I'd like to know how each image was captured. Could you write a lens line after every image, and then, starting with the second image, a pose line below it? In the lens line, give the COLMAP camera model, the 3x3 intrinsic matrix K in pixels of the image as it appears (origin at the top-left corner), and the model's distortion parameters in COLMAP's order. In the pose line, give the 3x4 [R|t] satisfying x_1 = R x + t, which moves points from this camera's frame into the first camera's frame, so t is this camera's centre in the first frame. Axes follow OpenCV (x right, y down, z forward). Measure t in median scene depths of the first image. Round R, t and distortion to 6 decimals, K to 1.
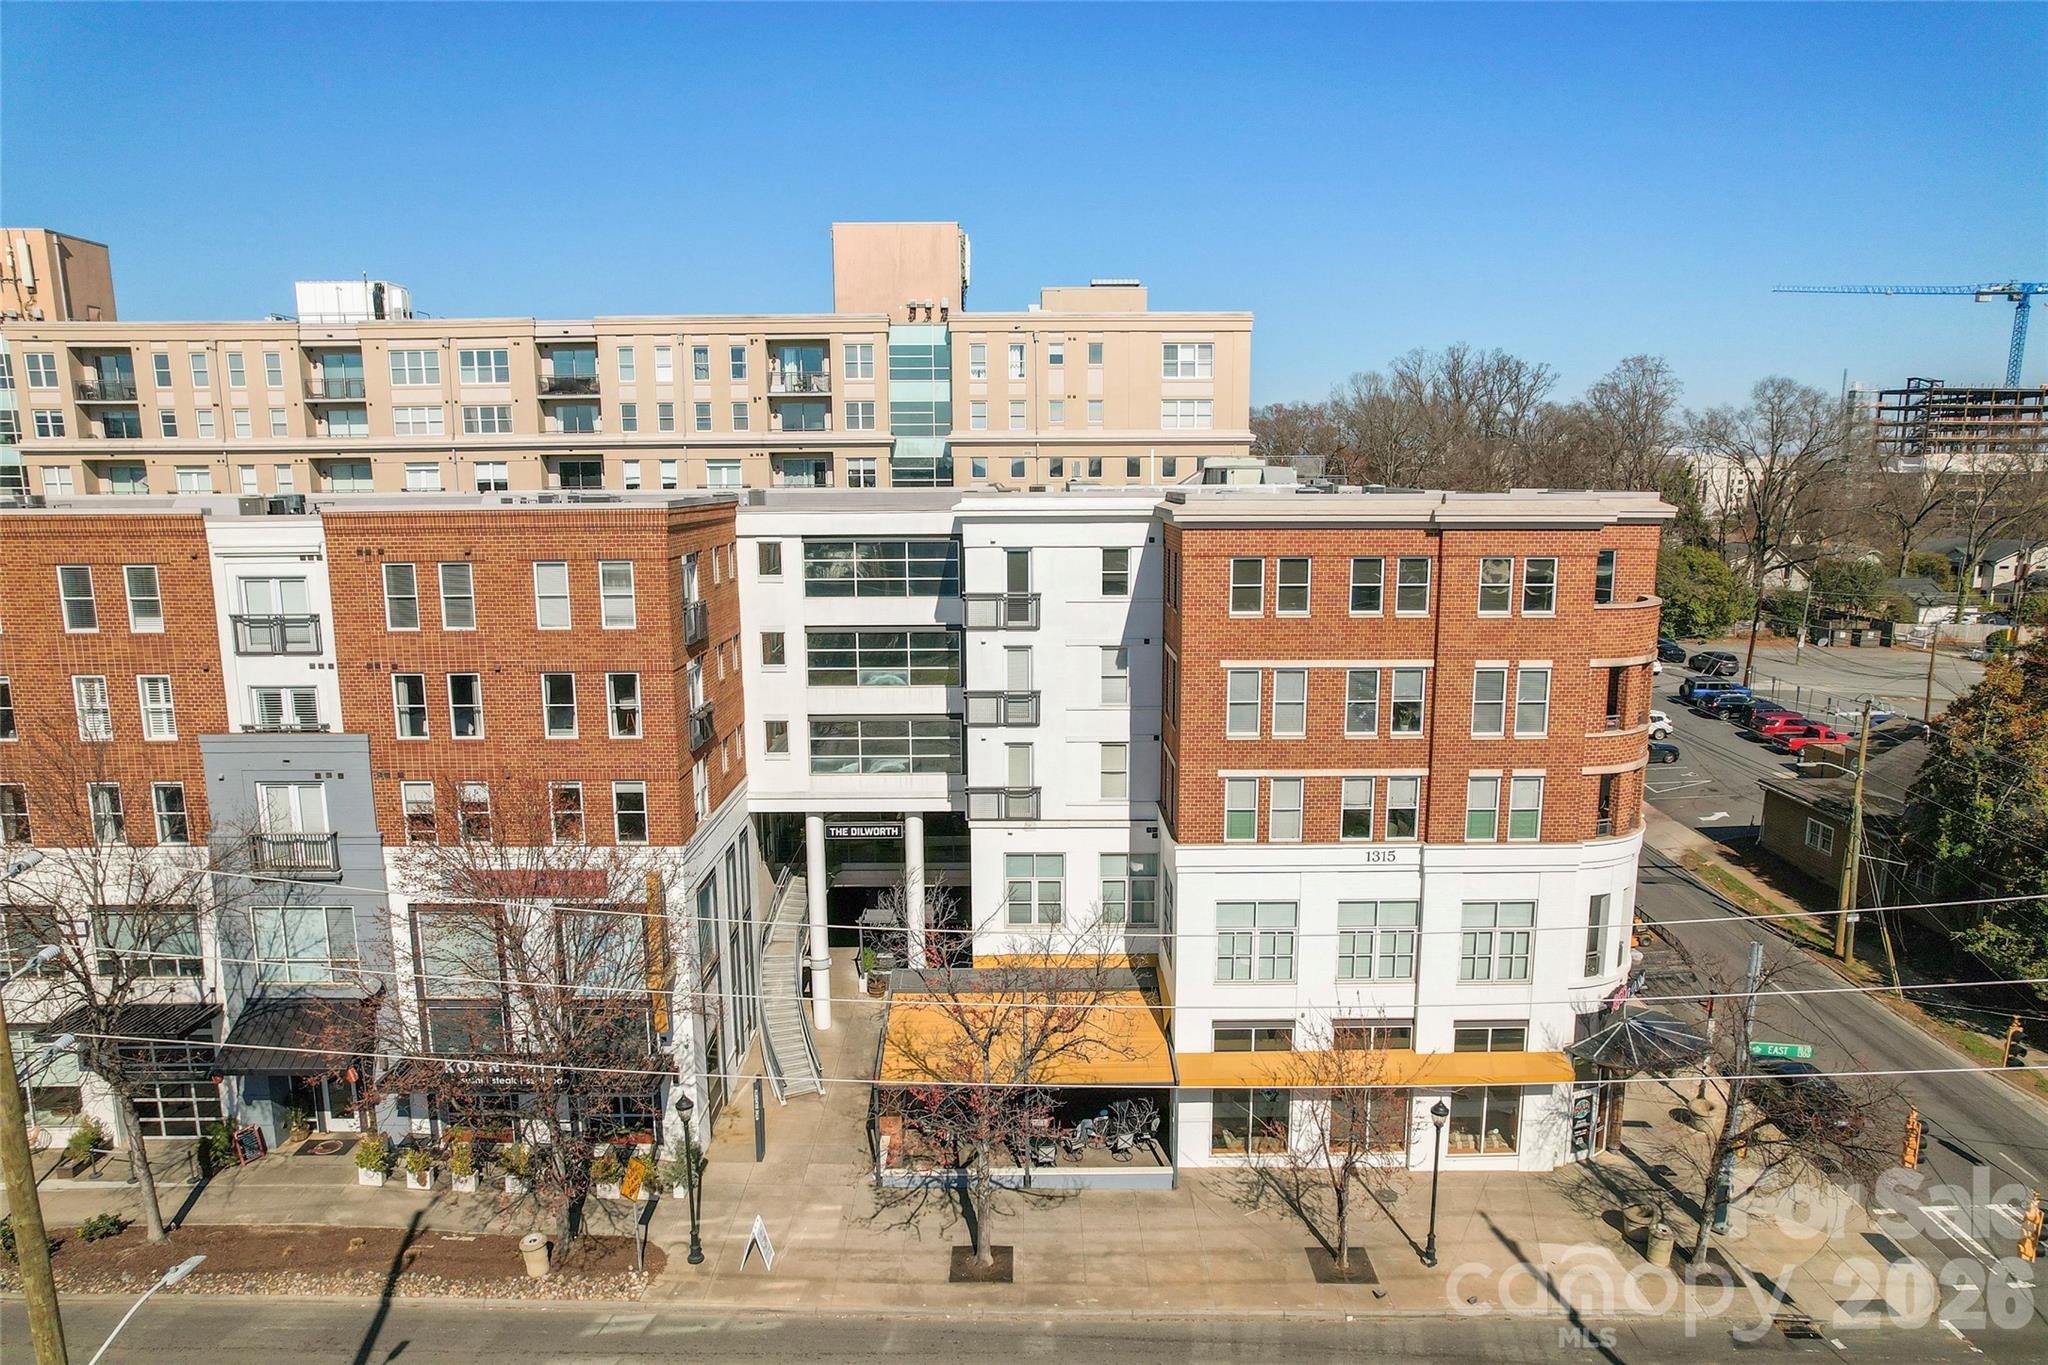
lens RADIAL K [[1305.4, 0, 1024.8], [0, 1305.4, 702.6], [0, 0, 1]] dist [-0.062616, 0.050226]
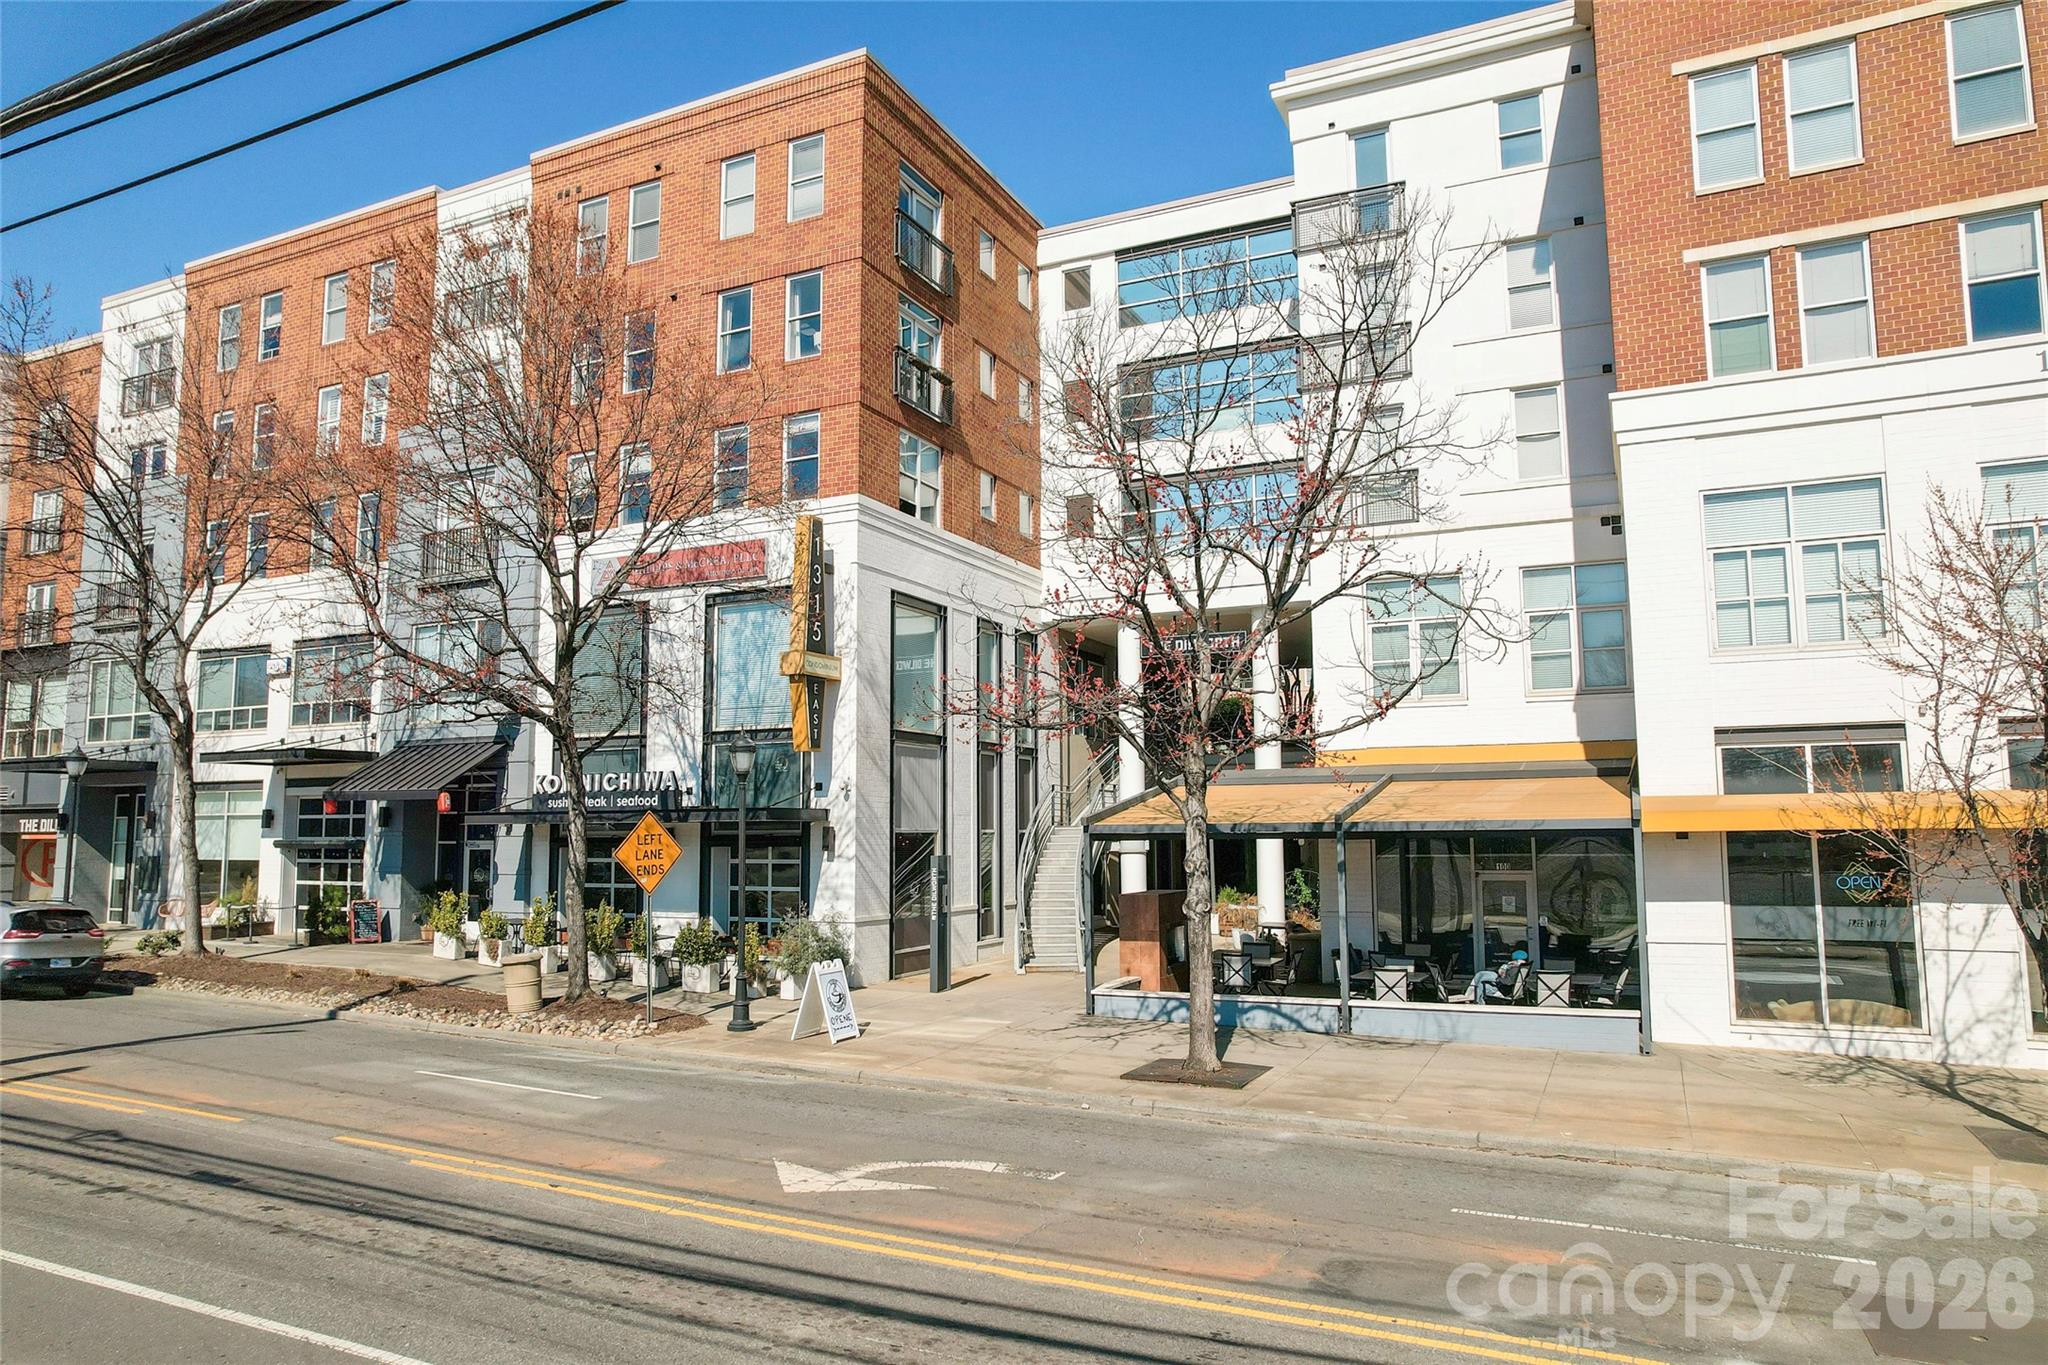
lens RADIAL K [[1305.4, 0, 1024.8], [0, 1305.4, 702.6], [0, 0, 1]] dist [-0.062616, 0.050226]
pose [[0.902096, -0.044288, -0.429258, 0.115486], [-0.074275, 0.963940, -0.255545, 0.381559], [0.425096, 0.262409, 0.866276, 0.434279]]
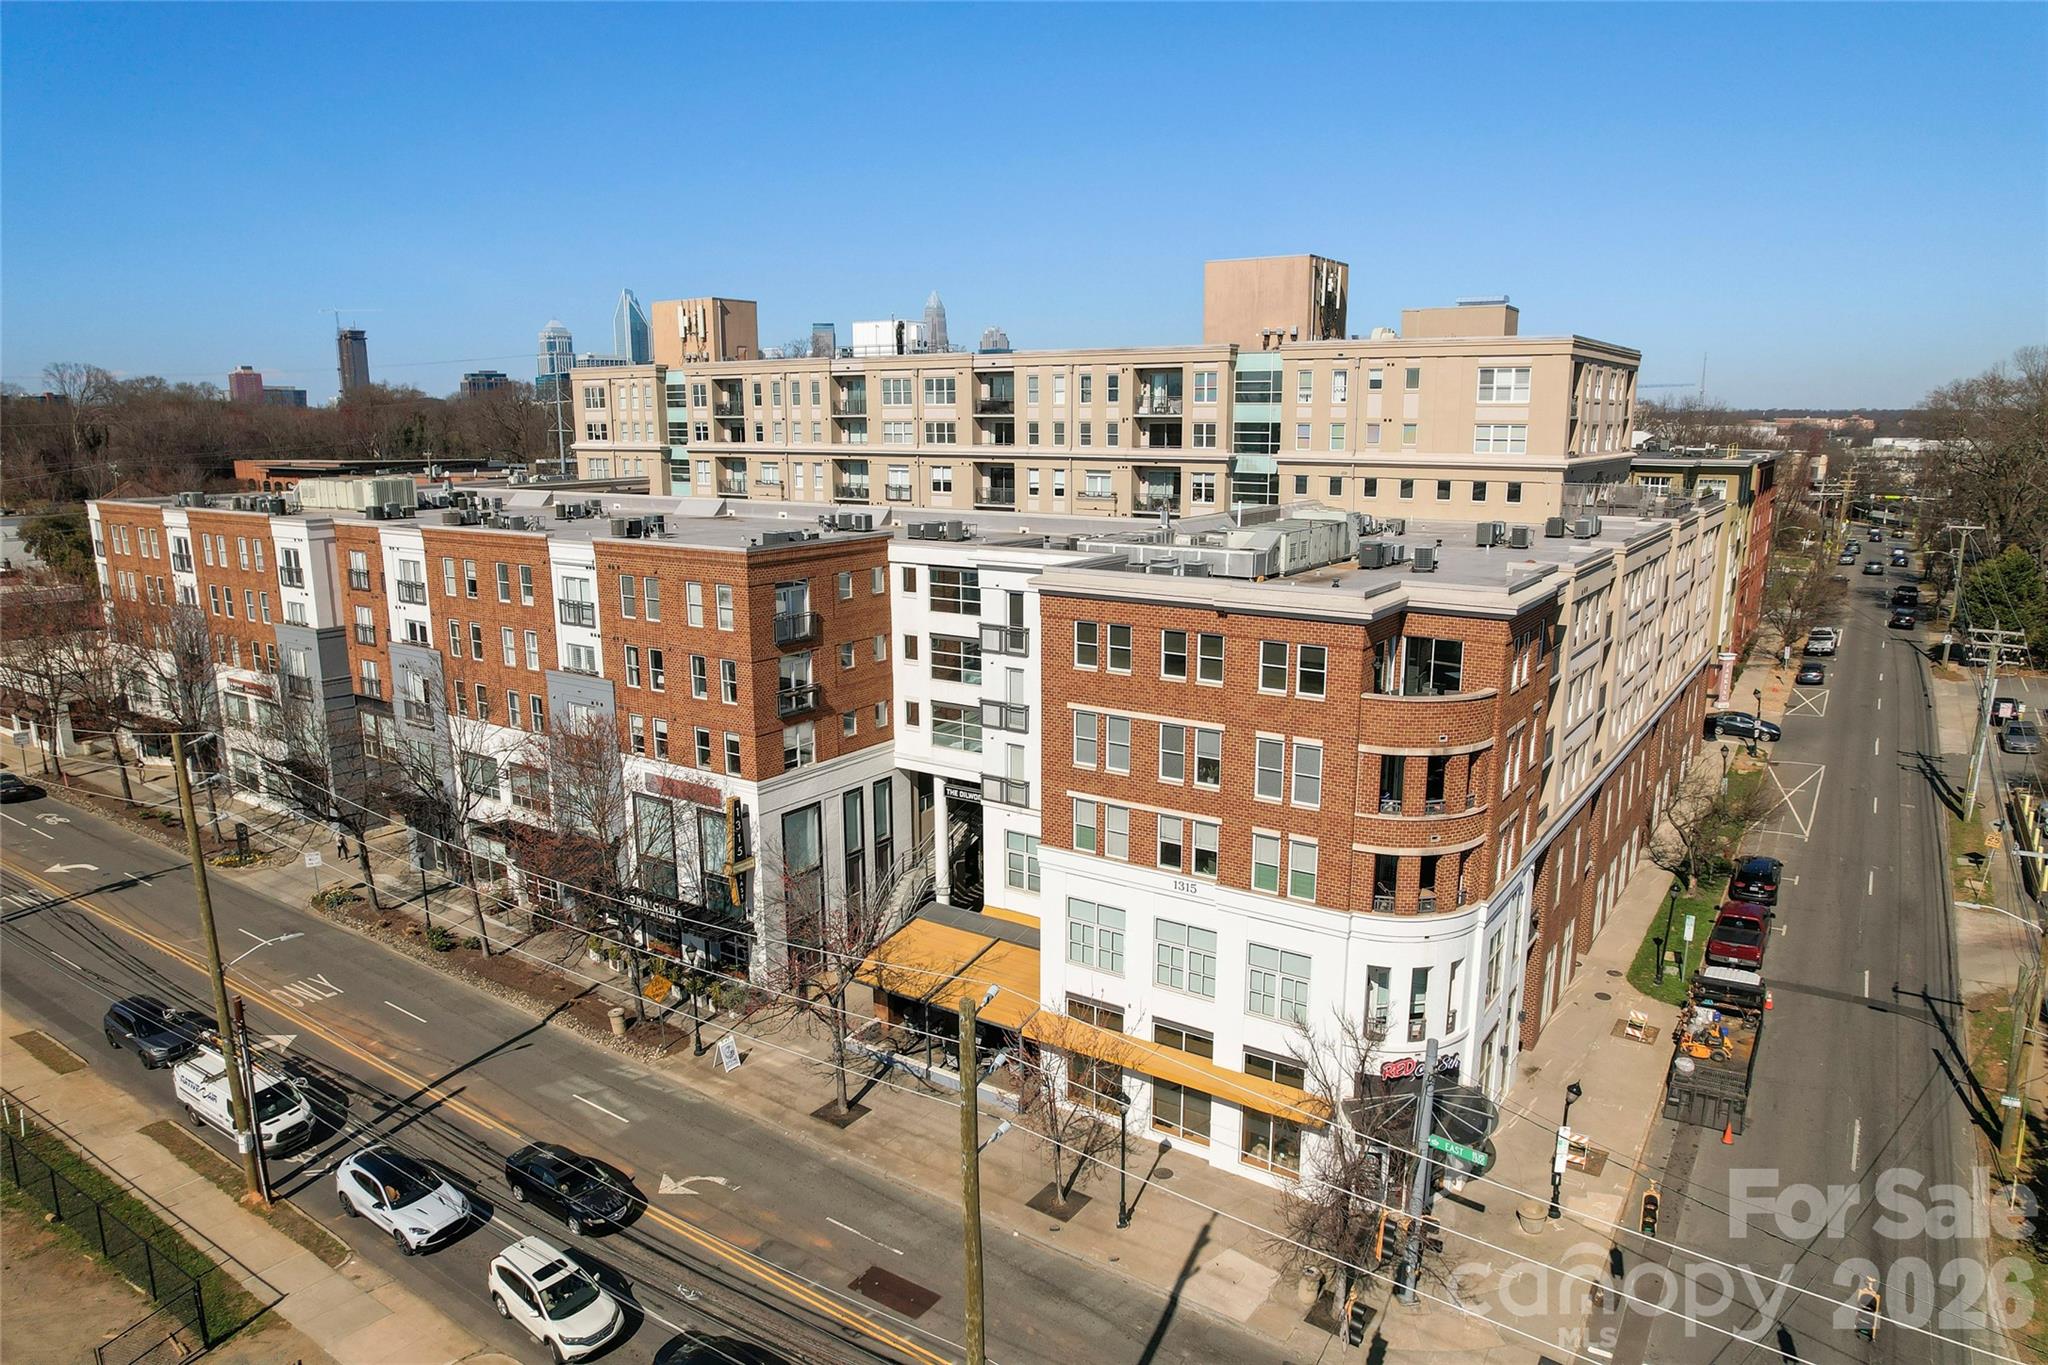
lens RADIAL K [[1305.4, 0, 1024.8], [0, 1305.4, 702.6], [0, 0, 1]] dist [-0.062616, 0.050226]
pose [[0.824209, 0.125089, -0.552297, 0.748461], [-0.100886, 0.992131, 0.074151, -0.111968], [0.557226, -0.005397, 0.830343, -0.041025]]
